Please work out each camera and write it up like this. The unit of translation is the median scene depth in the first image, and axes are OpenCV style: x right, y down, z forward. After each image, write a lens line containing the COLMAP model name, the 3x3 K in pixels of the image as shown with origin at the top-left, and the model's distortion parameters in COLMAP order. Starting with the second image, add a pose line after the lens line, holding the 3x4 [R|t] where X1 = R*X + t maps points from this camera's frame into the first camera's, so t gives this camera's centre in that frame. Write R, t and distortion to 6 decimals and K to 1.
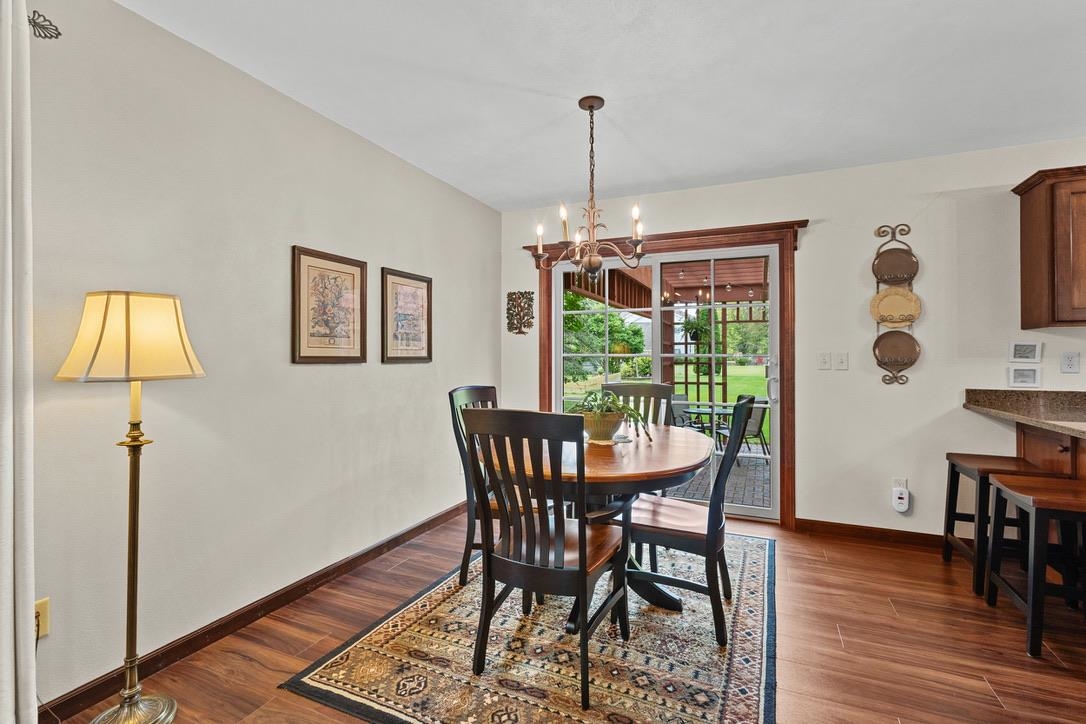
lens RADIAL K [[503.0, 0, 539.3], [0, 503.0, 354.0], [0, 0, 1]] dist [0.001301, 0.000219]
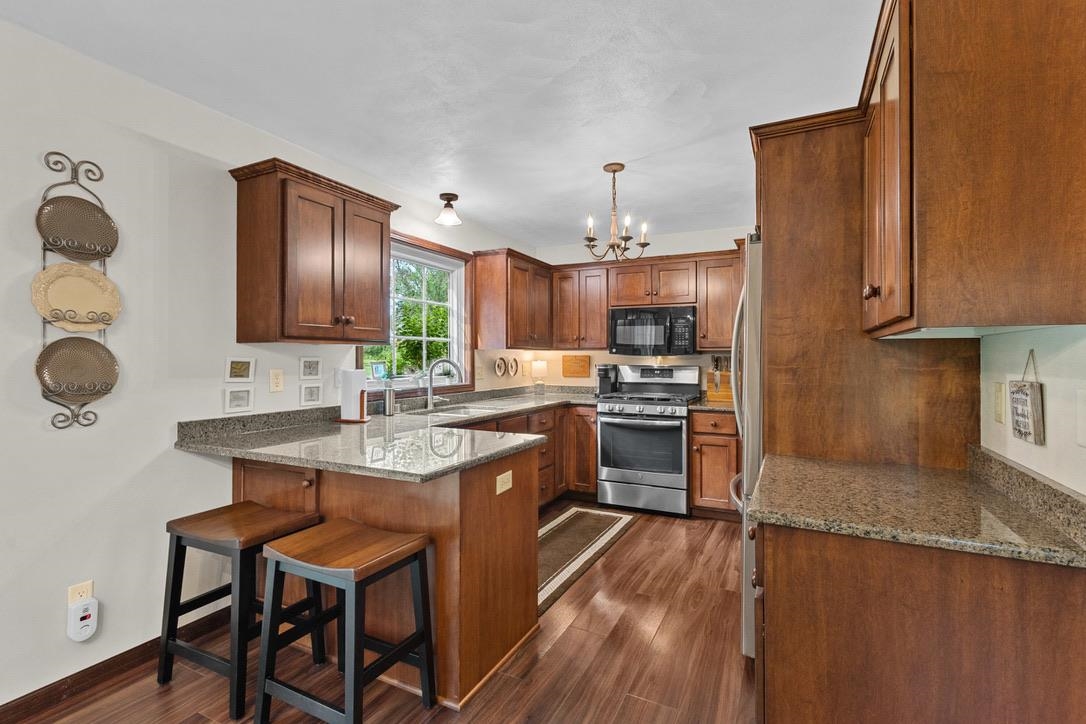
lens RADIAL K [[503.0, 0, 539.3], [0, 503.0, 354.0], [0, 0, 1]] dist [0.001301, 0.000219]
pose [[0.042167, 0.007631, 0.999081, 0.143978], [-0.005160, 0.999959, -0.007420, -0.025538], [-0.999097, -0.004843, 0.042205, 0.447416]]
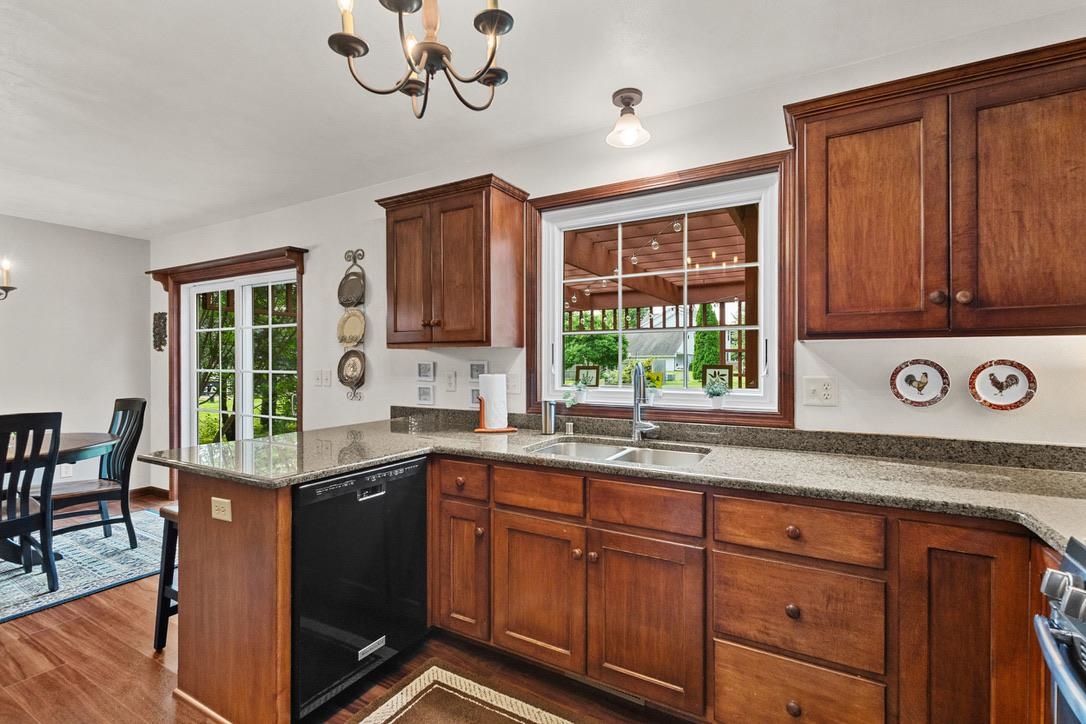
lens RADIAL K [[509.6, 0, 516.4], [0, 509.6, 361.1], [0, 0, 1]] dist [0.013892, 0.000011]
pose [[0.993504, -0.003977, -0.113731, 1.210402], [0.004503, 0.999980, 0.004371, -0.027313], [0.113711, -0.004854, 0.993502, -0.029504]]
